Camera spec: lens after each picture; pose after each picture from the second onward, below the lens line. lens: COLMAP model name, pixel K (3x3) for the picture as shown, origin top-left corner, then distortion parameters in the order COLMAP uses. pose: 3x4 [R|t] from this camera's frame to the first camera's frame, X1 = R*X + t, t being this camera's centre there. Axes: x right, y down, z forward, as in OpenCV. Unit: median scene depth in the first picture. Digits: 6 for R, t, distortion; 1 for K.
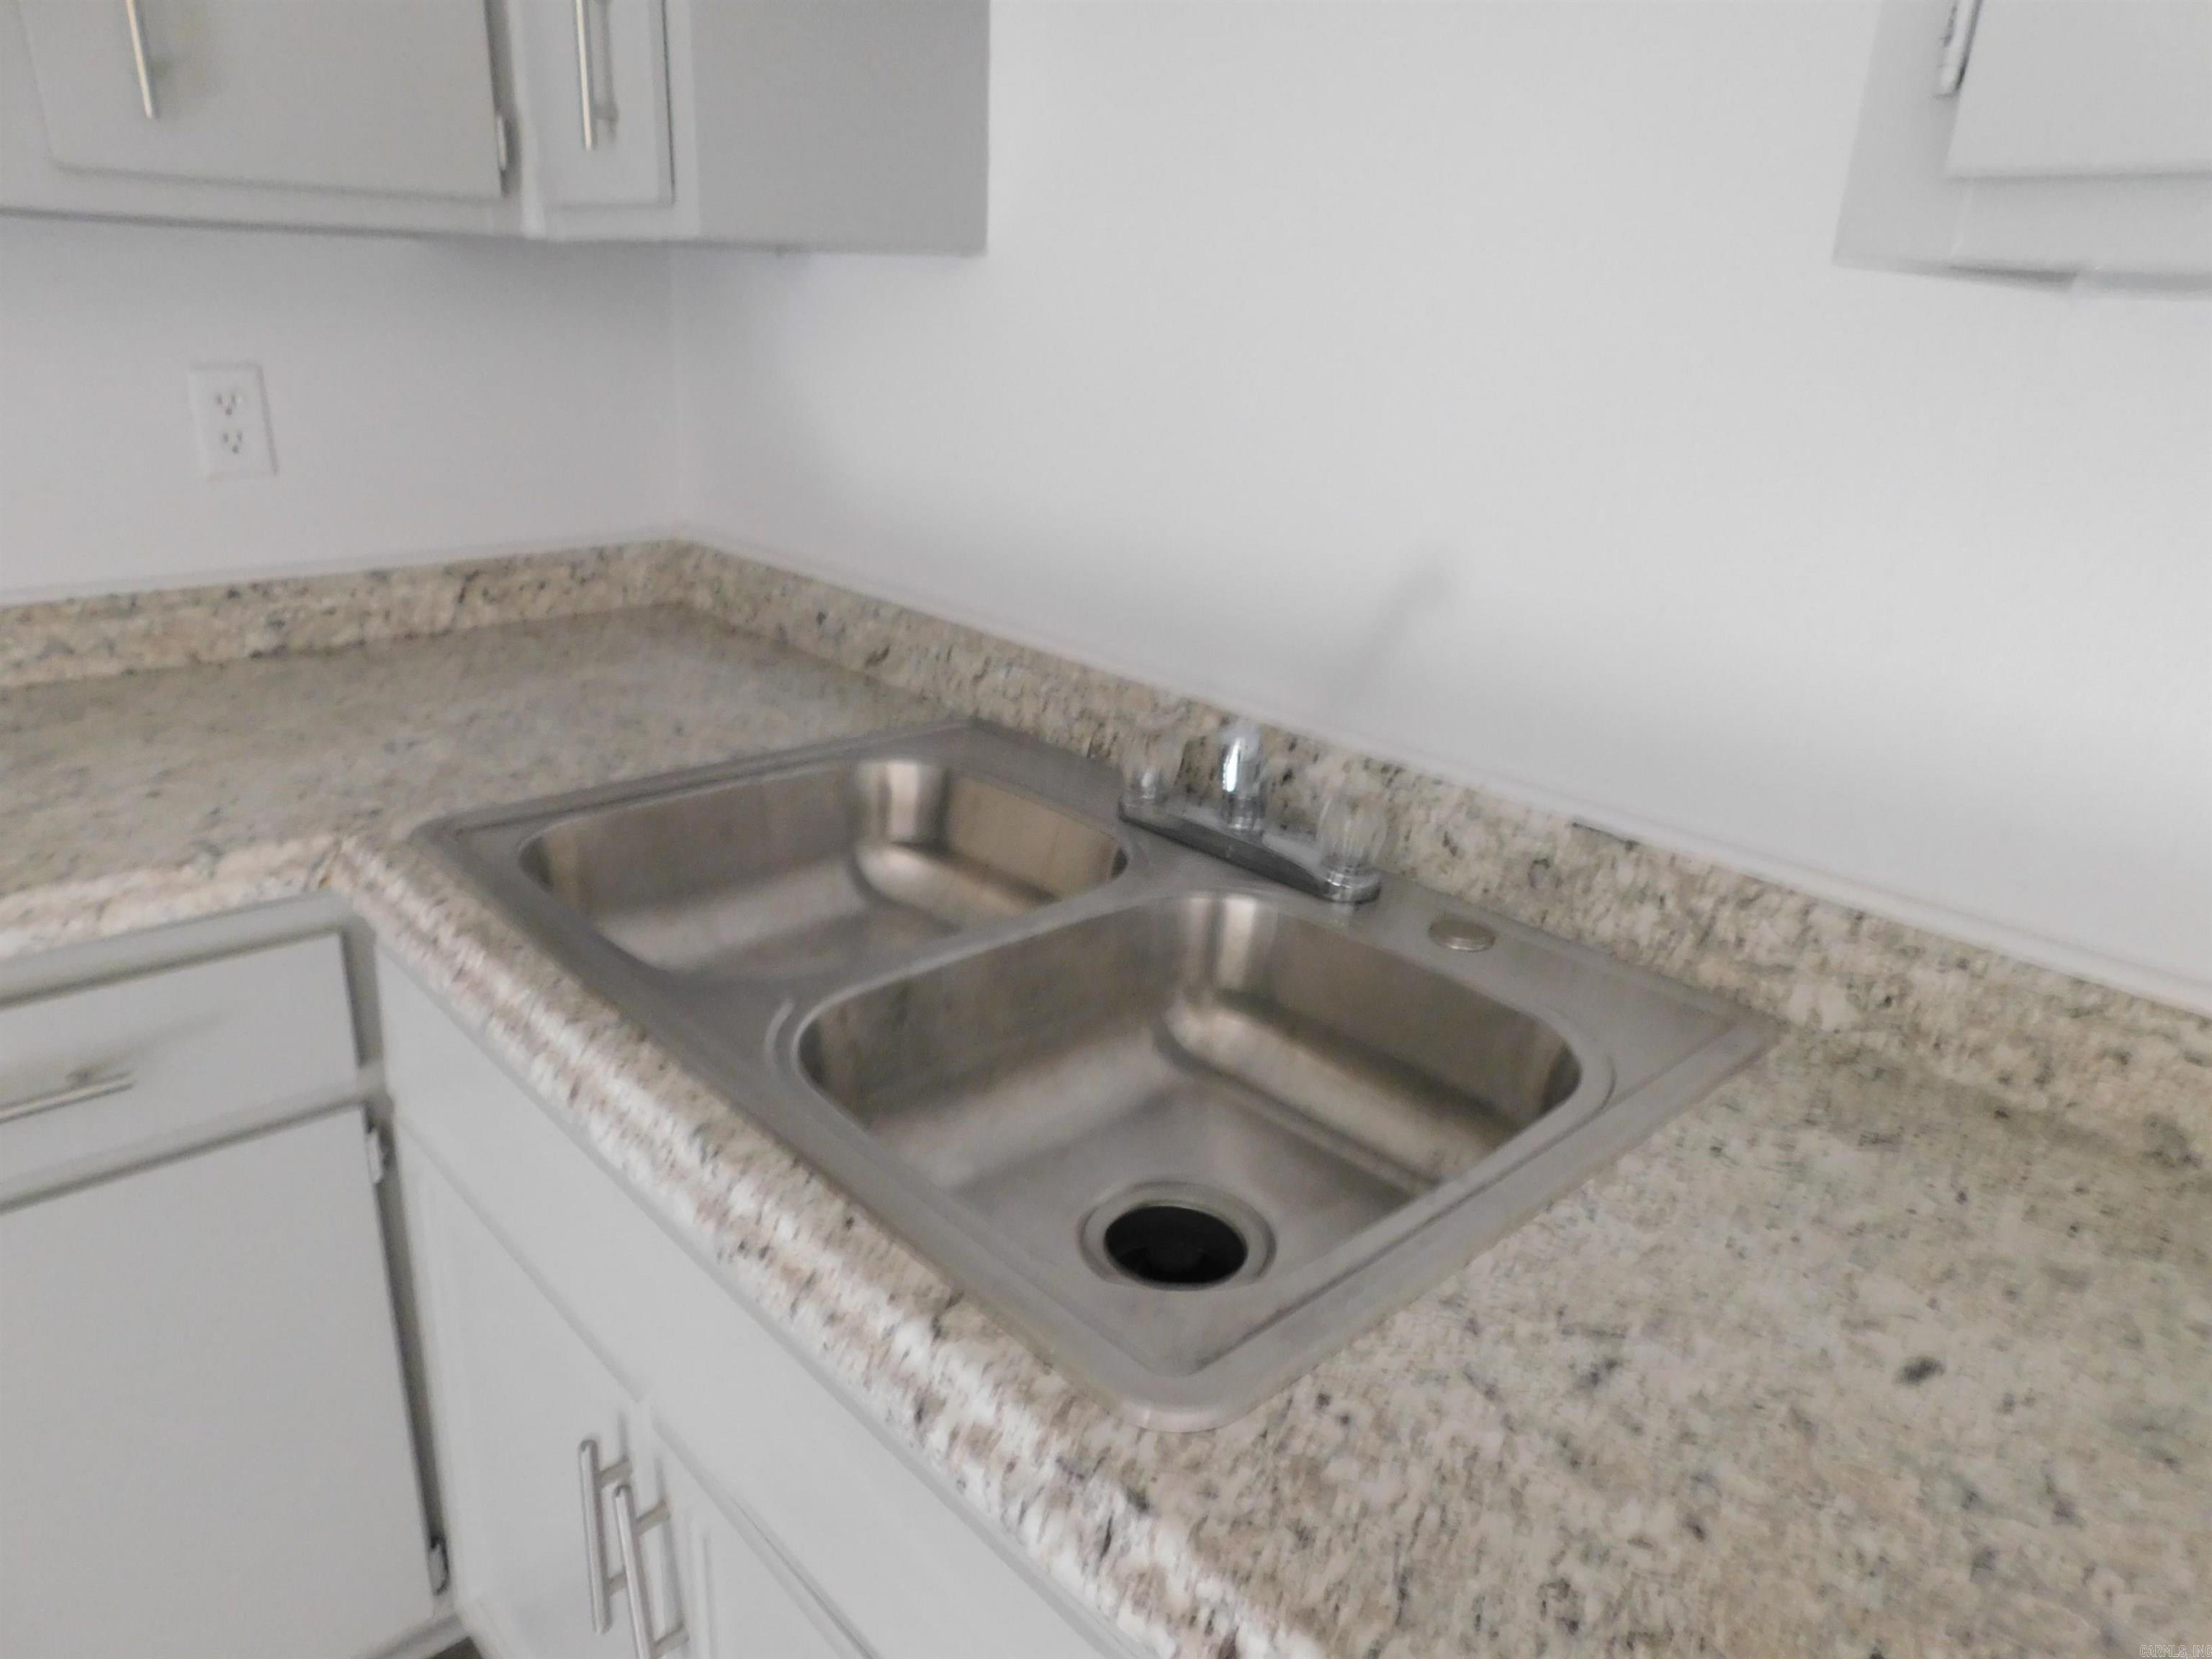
lens RADIAL K [[1467.7, 0, 1102.1], [0, 1467.7, 841.4], [0, 0, 1]] dist [-0.070981, 0.057370]
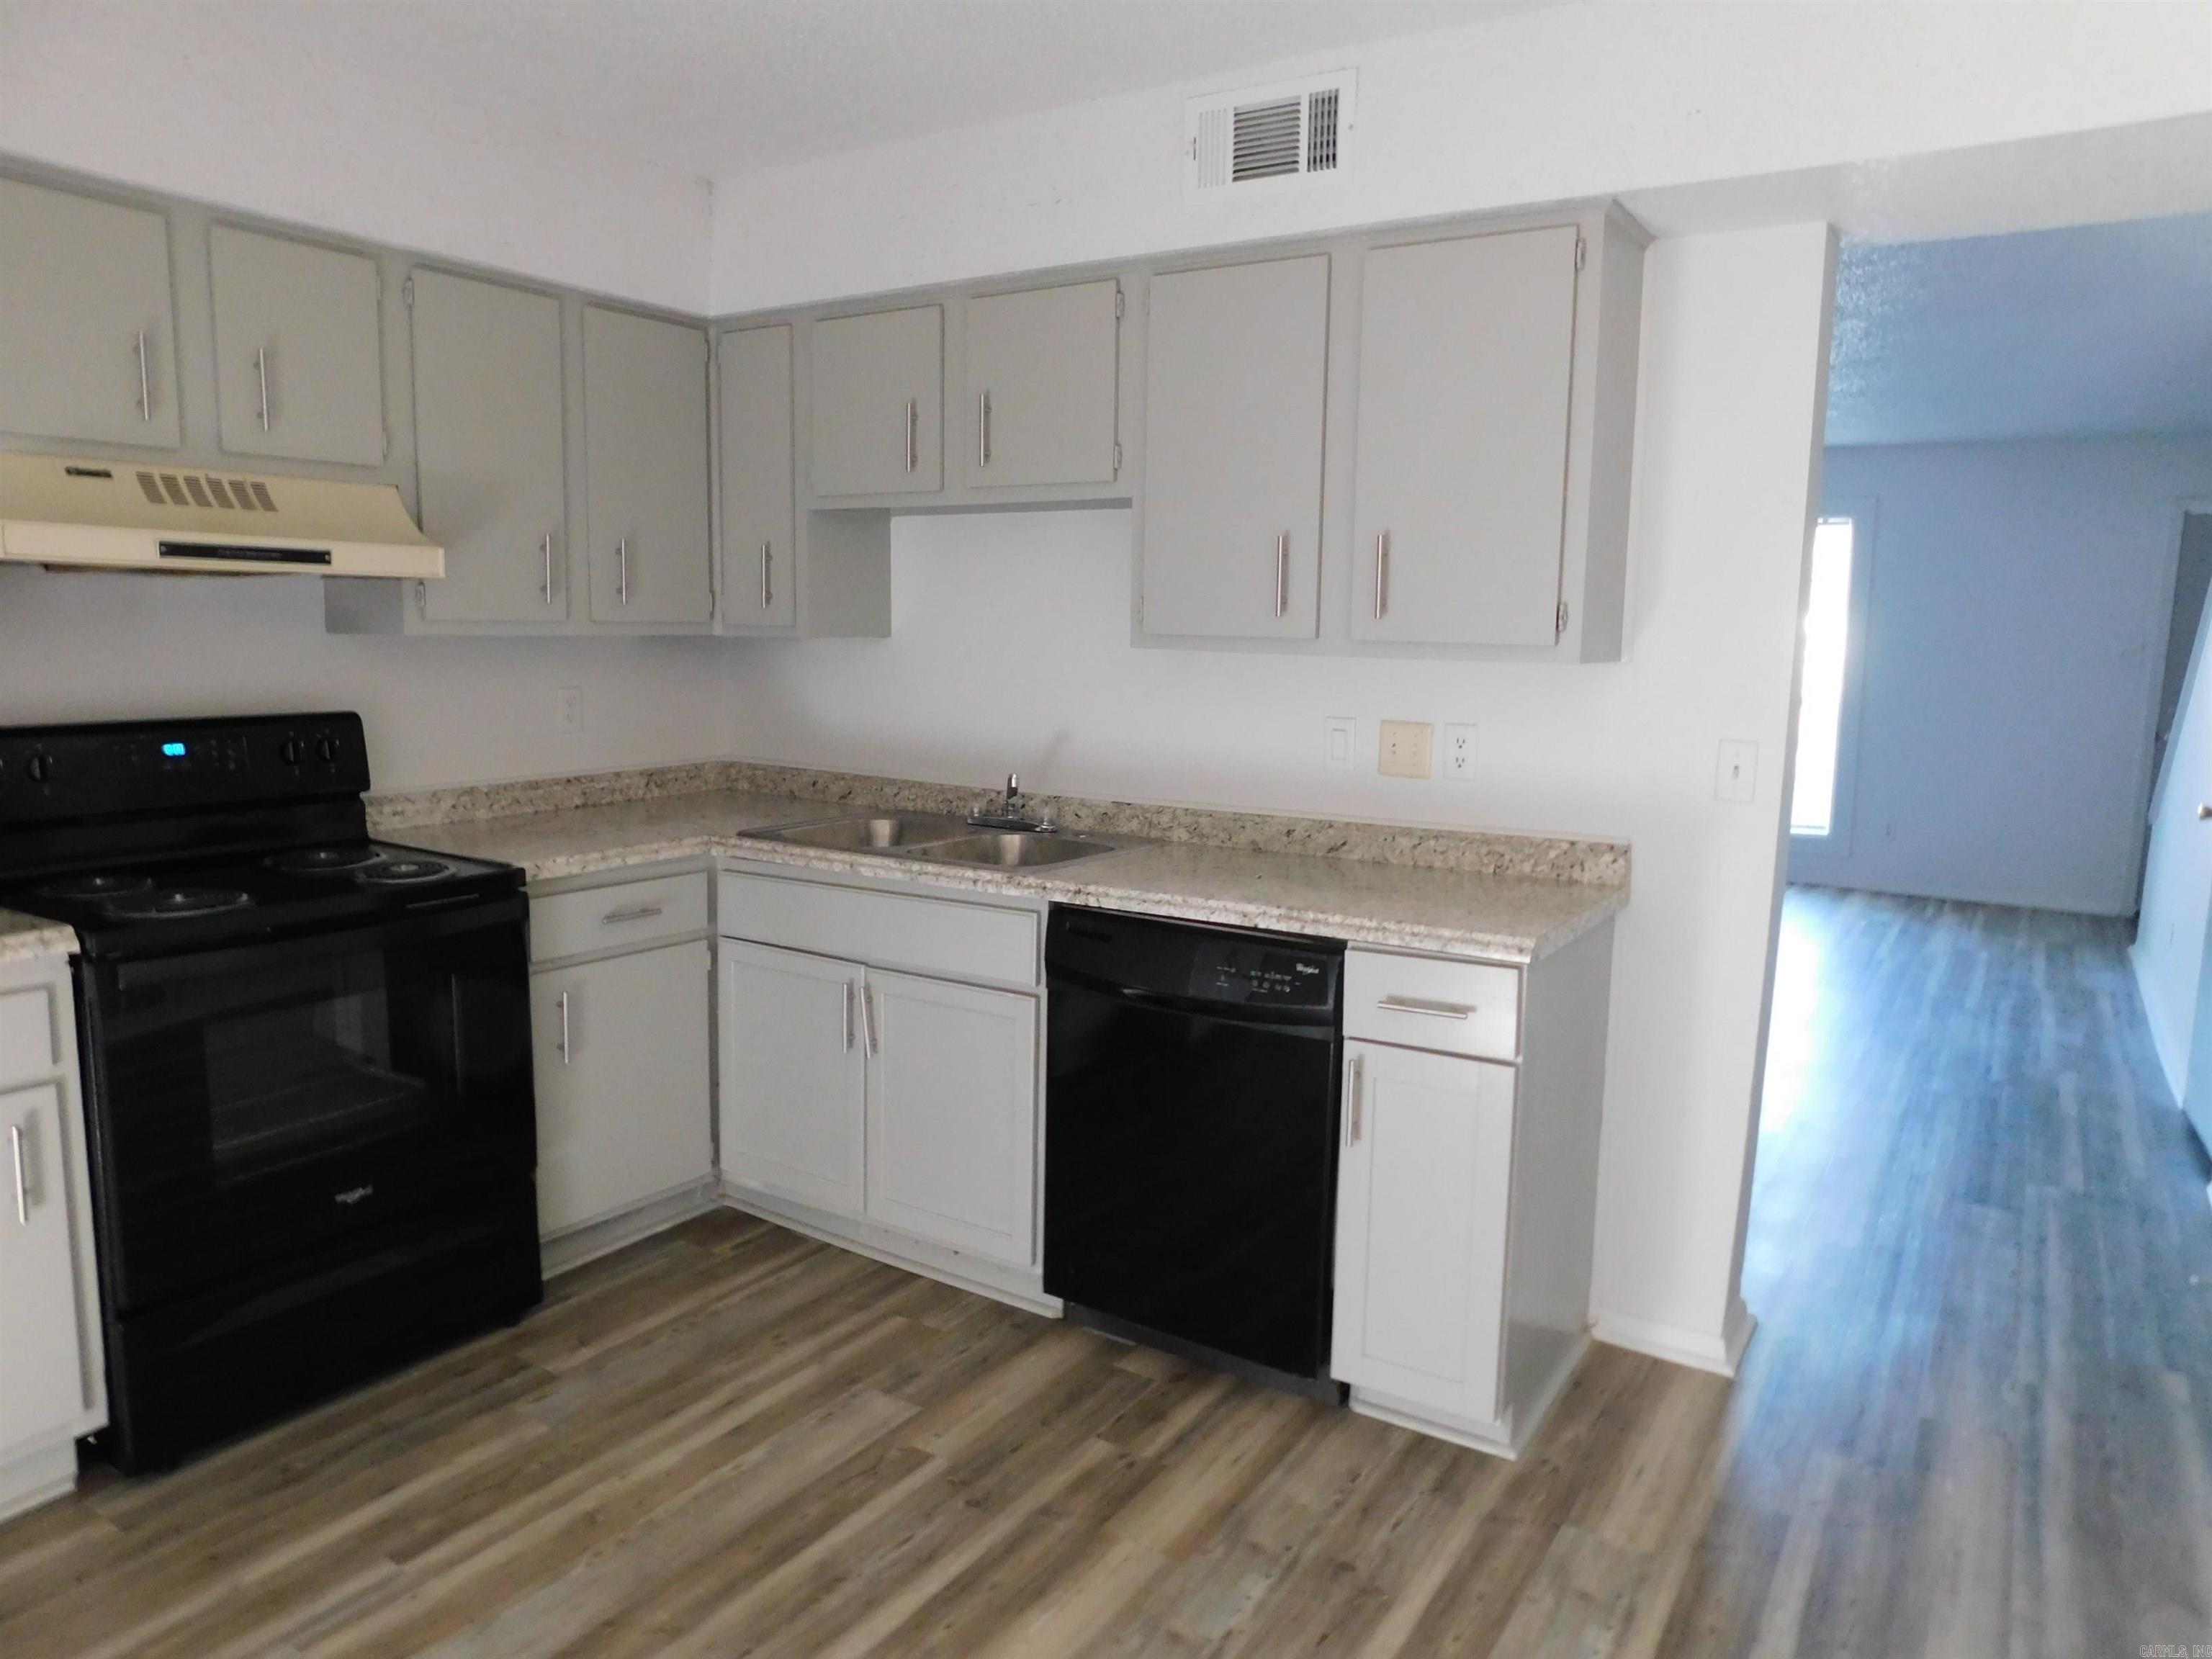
lens RADIAL K [[1467.7, 0, 1113.3], [0, 1467.7, 823.0], [0, 0, 1]] dist [-0.070981, 0.057370]
pose [[0.968425, -0.058896, 0.242248, -0.370175], [0.109905, 0.973034, -0.202797, 0.541955], [-0.223772, 0.223018, 0.948783, -1.641311]]
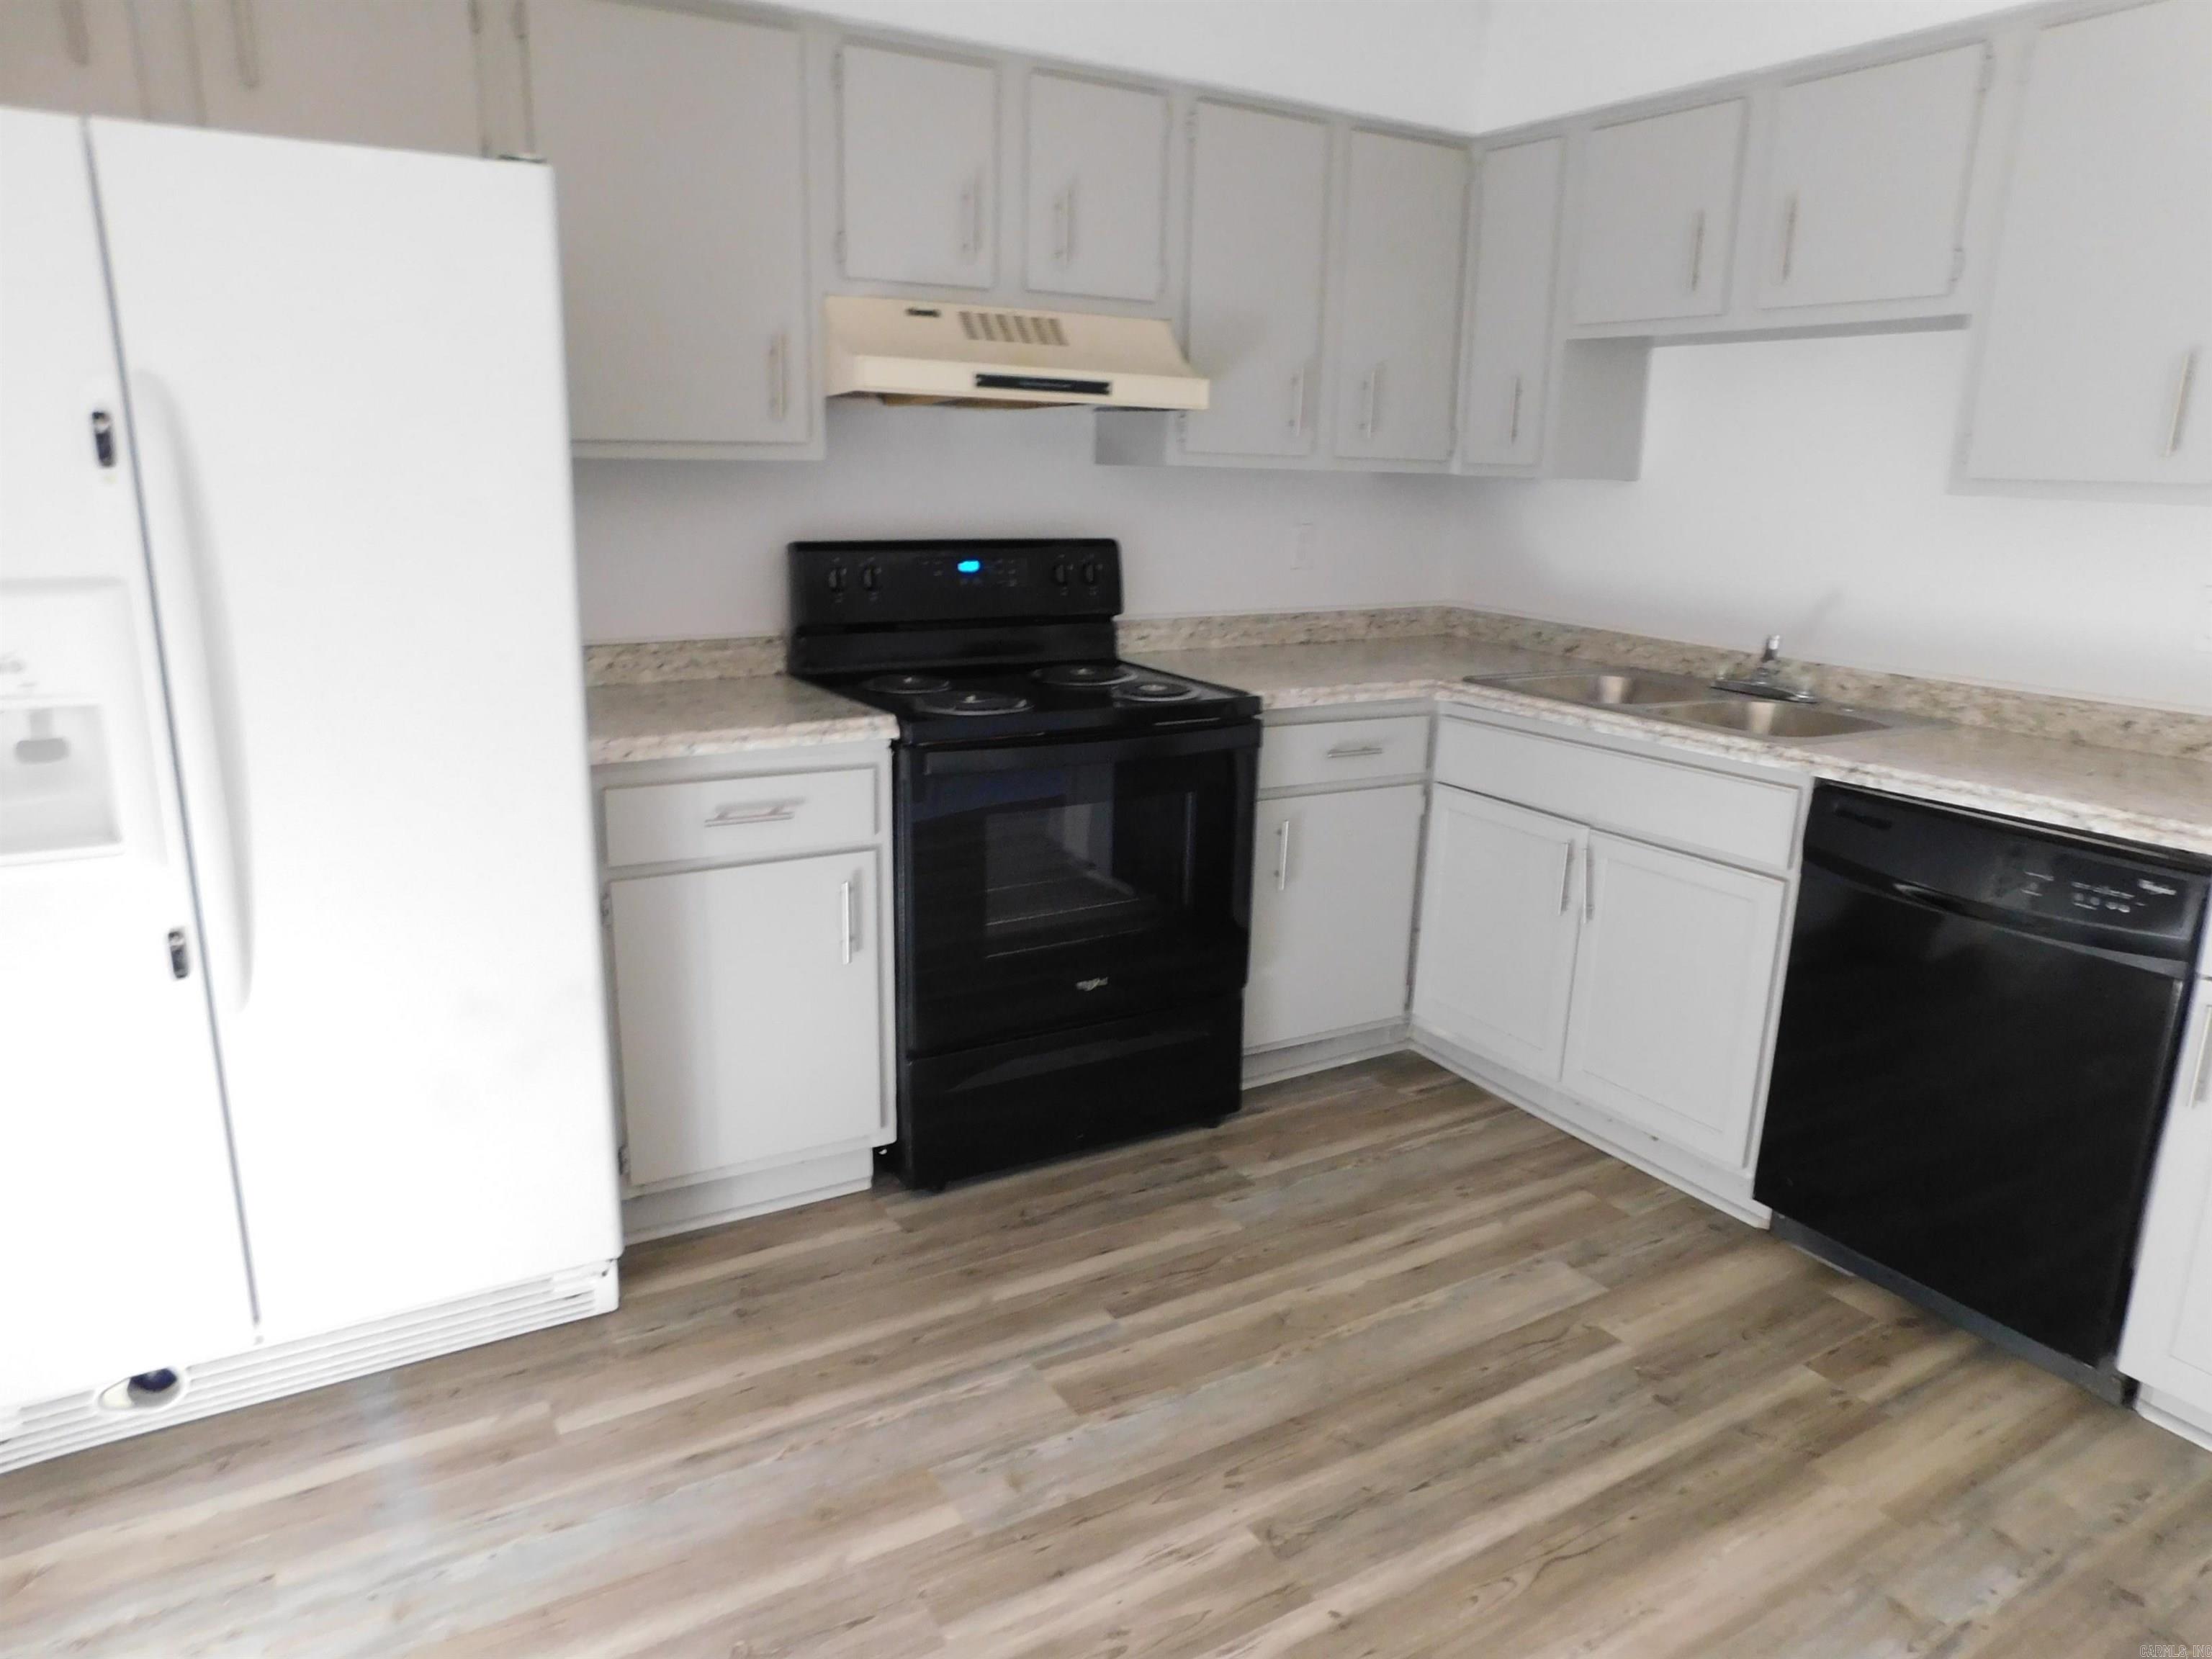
lens RADIAL K [[1467.7, 0, 1108.6], [0, 1467.7, 824.9], [0, 0, 1]] dist [-0.070981, 0.057370]
pose [[0.979075, 0.030799, -0.201155, -0.467891], [-0.055759, 0.991253, -0.119621, 0.547948], [0.195711, 0.128334, 0.972228, -1.578846]]
